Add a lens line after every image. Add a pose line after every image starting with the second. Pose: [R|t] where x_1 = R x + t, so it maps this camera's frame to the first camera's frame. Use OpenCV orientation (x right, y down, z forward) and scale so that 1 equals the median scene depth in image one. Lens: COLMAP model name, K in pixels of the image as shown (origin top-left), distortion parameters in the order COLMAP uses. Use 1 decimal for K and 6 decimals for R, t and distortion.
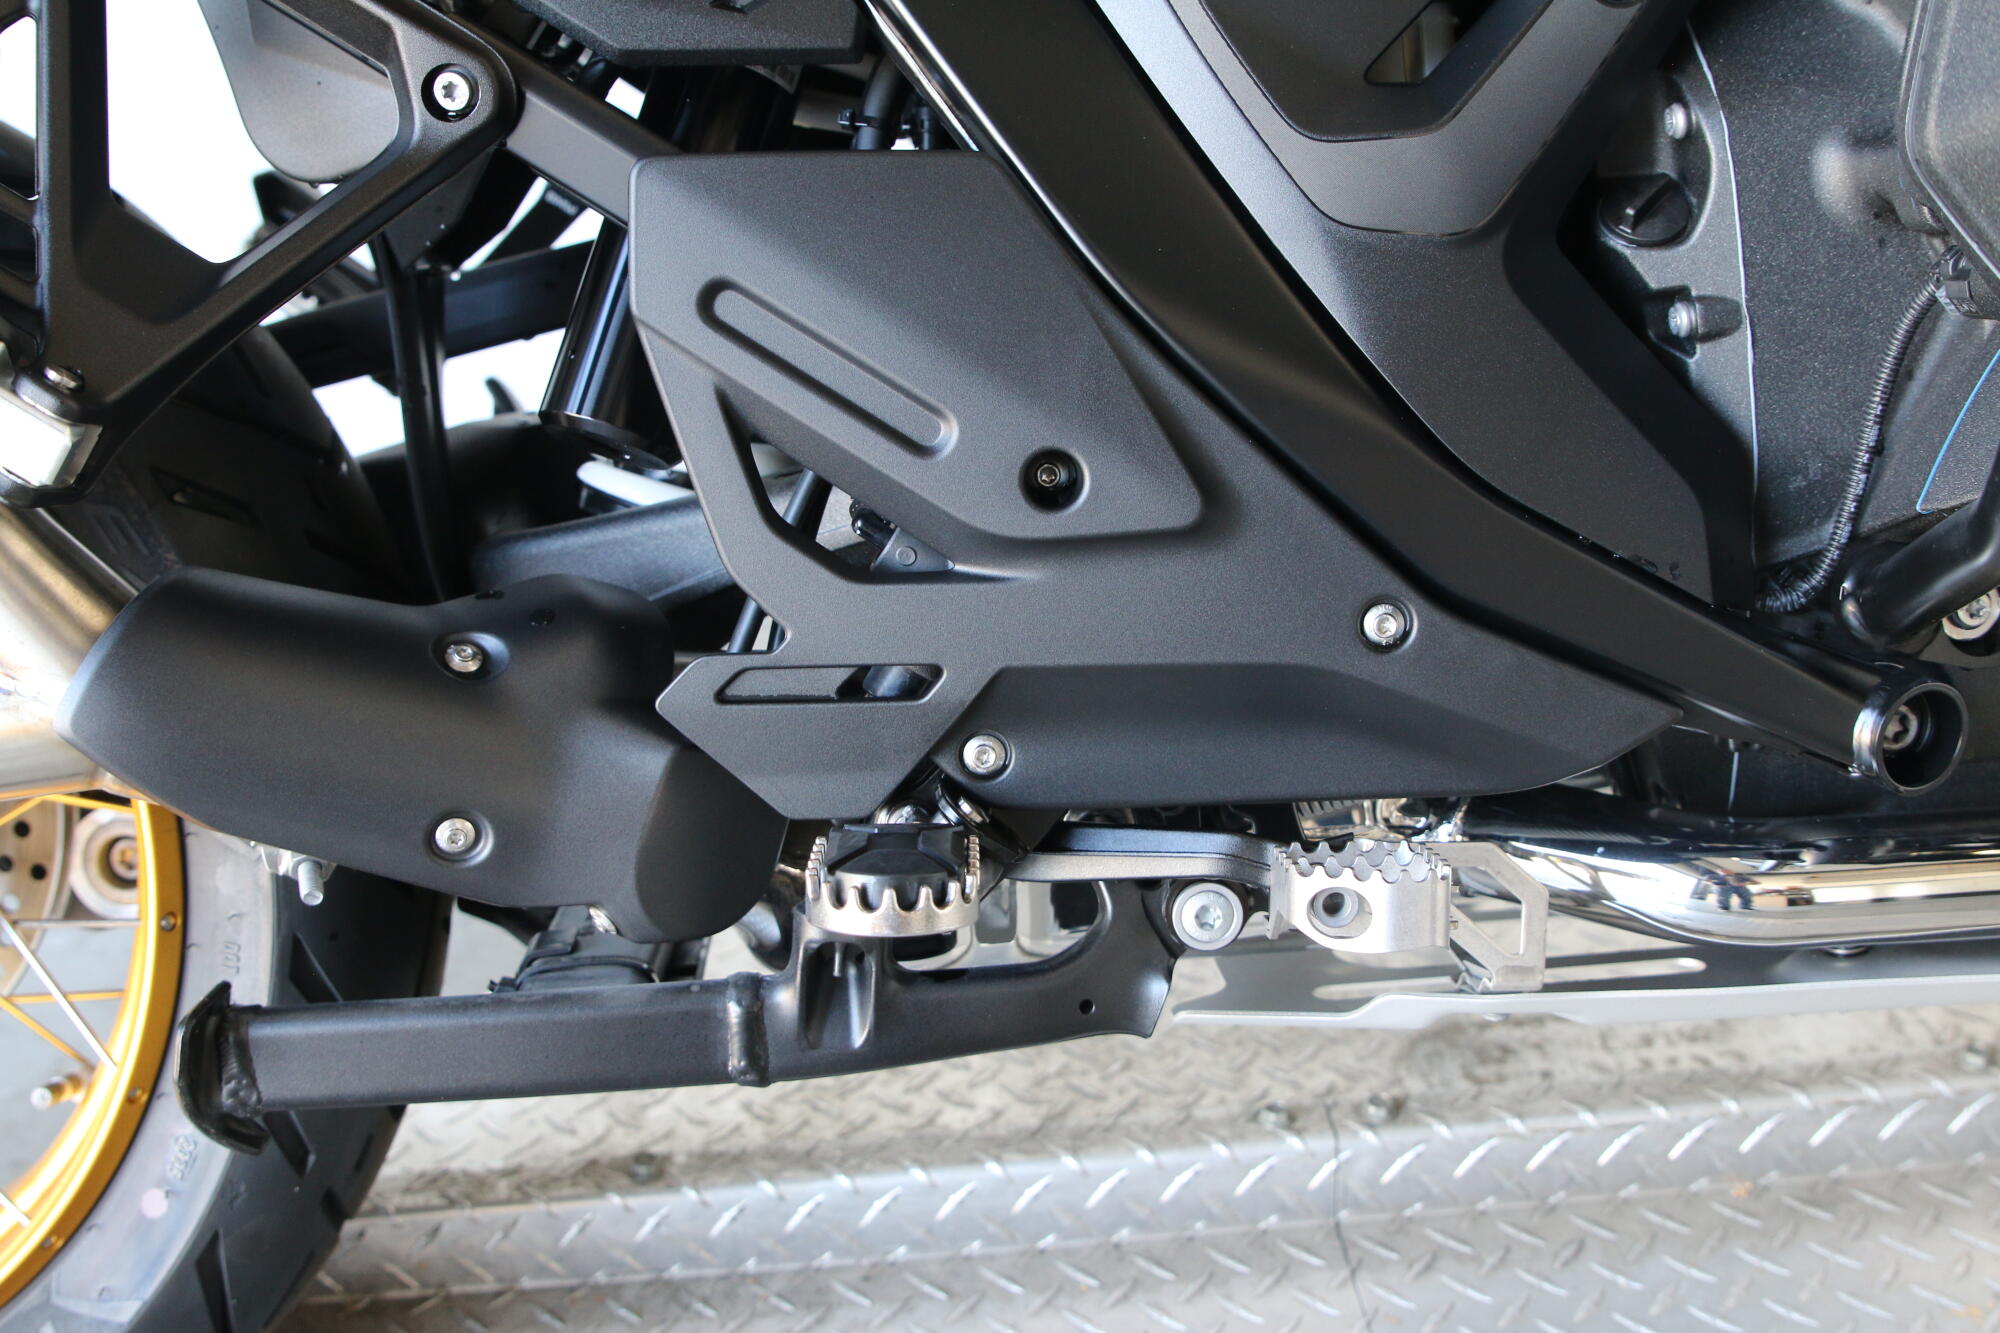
lens RADIAL K [[2286.9, 0, 985.2], [0, 2286.9, 656.4], [0, 0, 1]] dist [-0.093510, 0.000000]
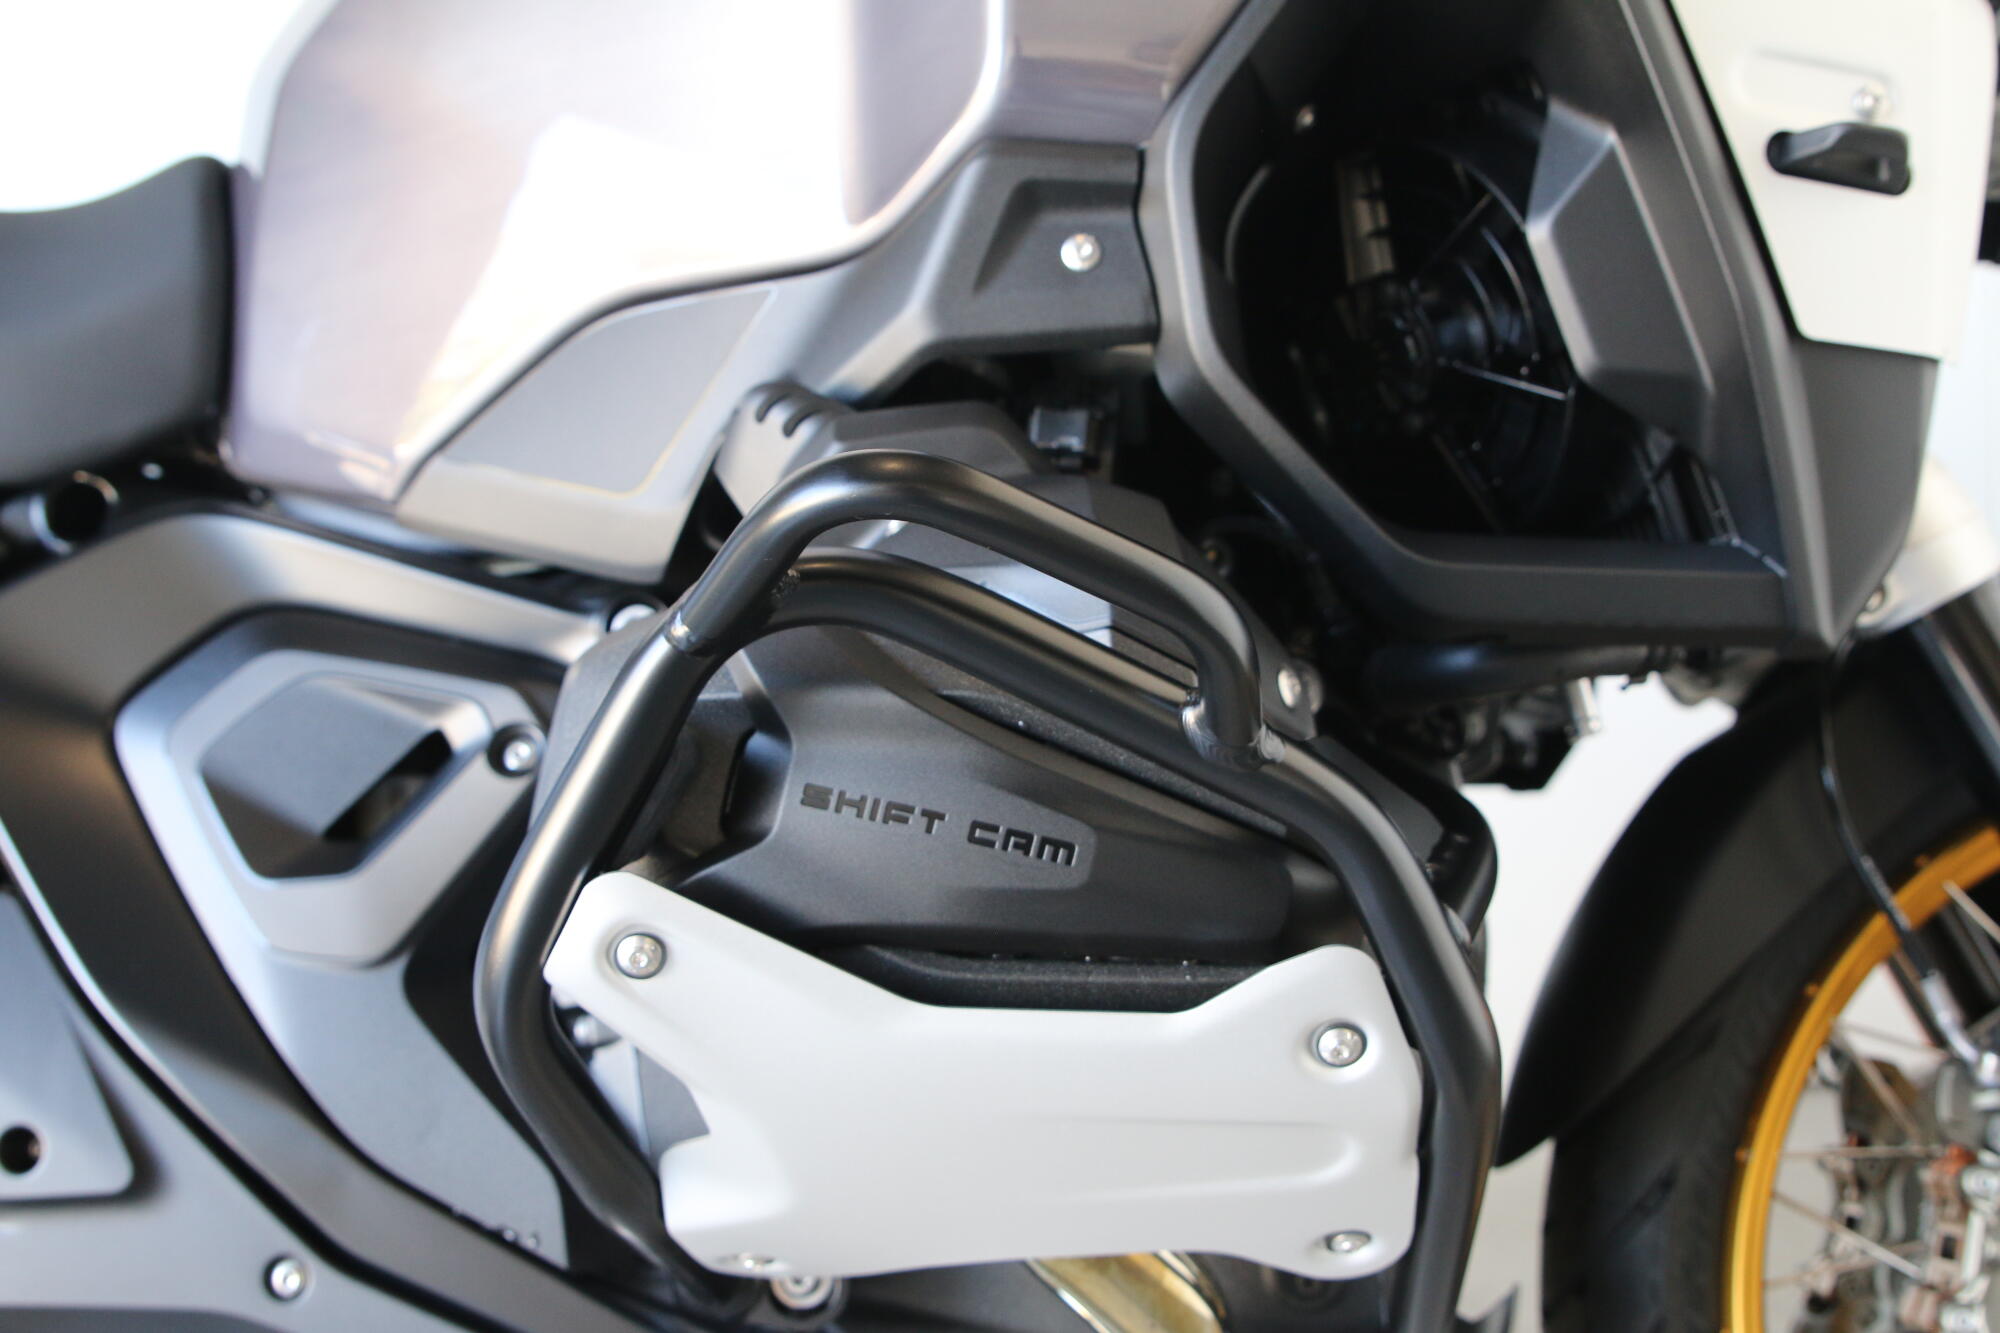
lens RADIAL K [[2286.9, 0, 995.8], [0, 2286.9, 728.4], [0, 0, 1]] dist [-0.093510, 0.000000]
pose [[0.997541, -0.005482, -0.069875, 0.613838], [-0.016074, 0.952472, -0.304202, 0.063765], [0.068222, 0.304577, 0.950041, -0.191332]]
